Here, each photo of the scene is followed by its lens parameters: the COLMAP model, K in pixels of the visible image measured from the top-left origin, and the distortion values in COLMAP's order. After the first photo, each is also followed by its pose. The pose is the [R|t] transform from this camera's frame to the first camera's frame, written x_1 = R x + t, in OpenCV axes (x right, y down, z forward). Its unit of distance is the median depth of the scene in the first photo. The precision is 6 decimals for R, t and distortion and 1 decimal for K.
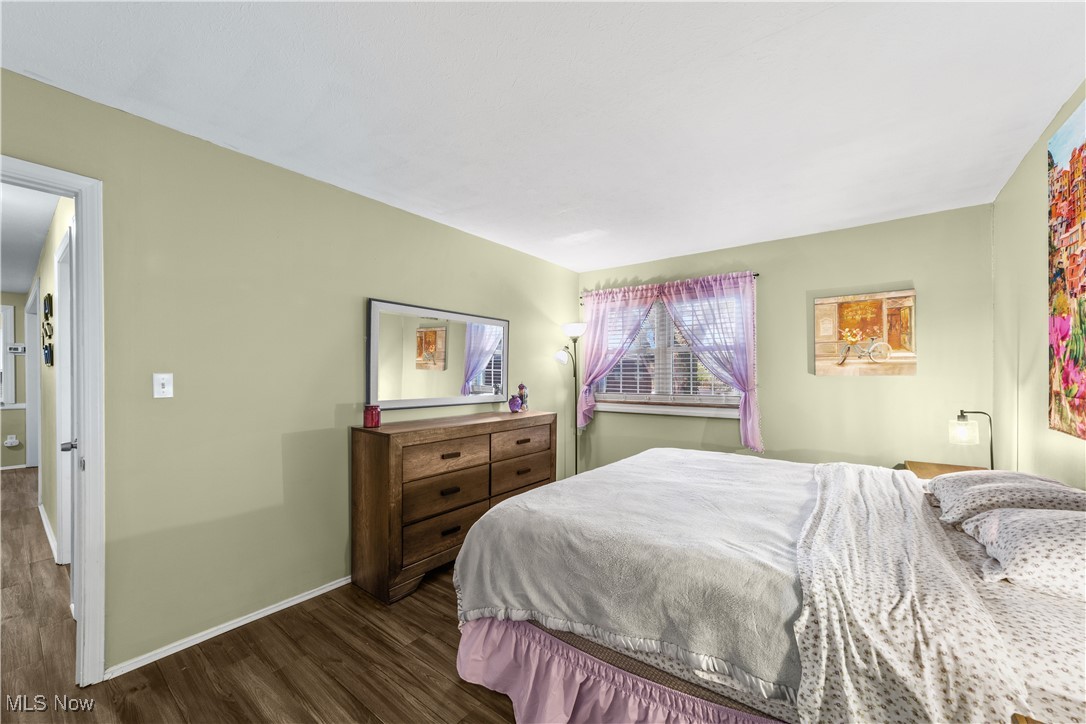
lens RADIAL K [[418.5, 0, 542.5], [0, 418.5, 372.9], [0, 0, 1]] dist [-0.019131, 0.008124]
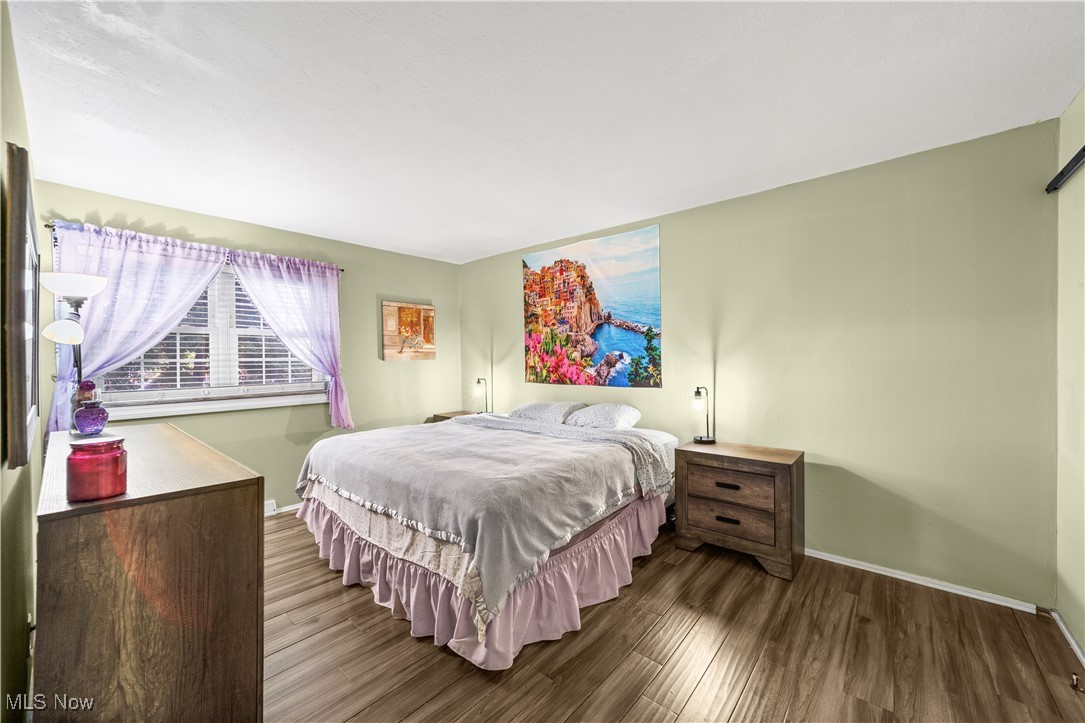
lens RADIAL K [[418.1, 0, 542.4], [0, 418.1, 355.0], [0, 0, 1]] dist [-0.019131, 0.008124]
pose [[0.063841, 0.006914, 0.997936, -0.615423], [0.005864, 0.999956, -0.007303, 0.001149], [-0.997943, 0.006318, 0.063797, 0.447363]]
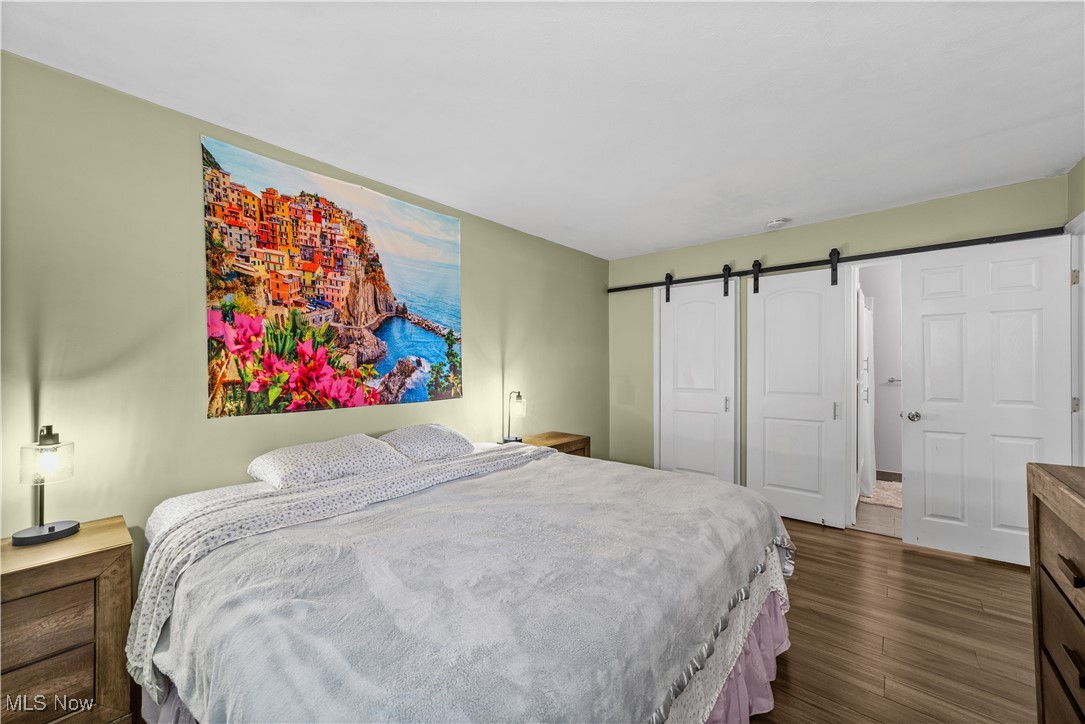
lens RADIAL K [[418.1, 0, 543.4], [0, 418.1, 362.3], [0, 0, 1]] dist [-0.019131, 0.008124]
pose [[-0.998113, 0.001023, 0.061399, 0.193914], [0.000721, 0.999988, -0.004942, 0.000928], [-0.061404, -0.004888, -0.998101, 1.160713]]
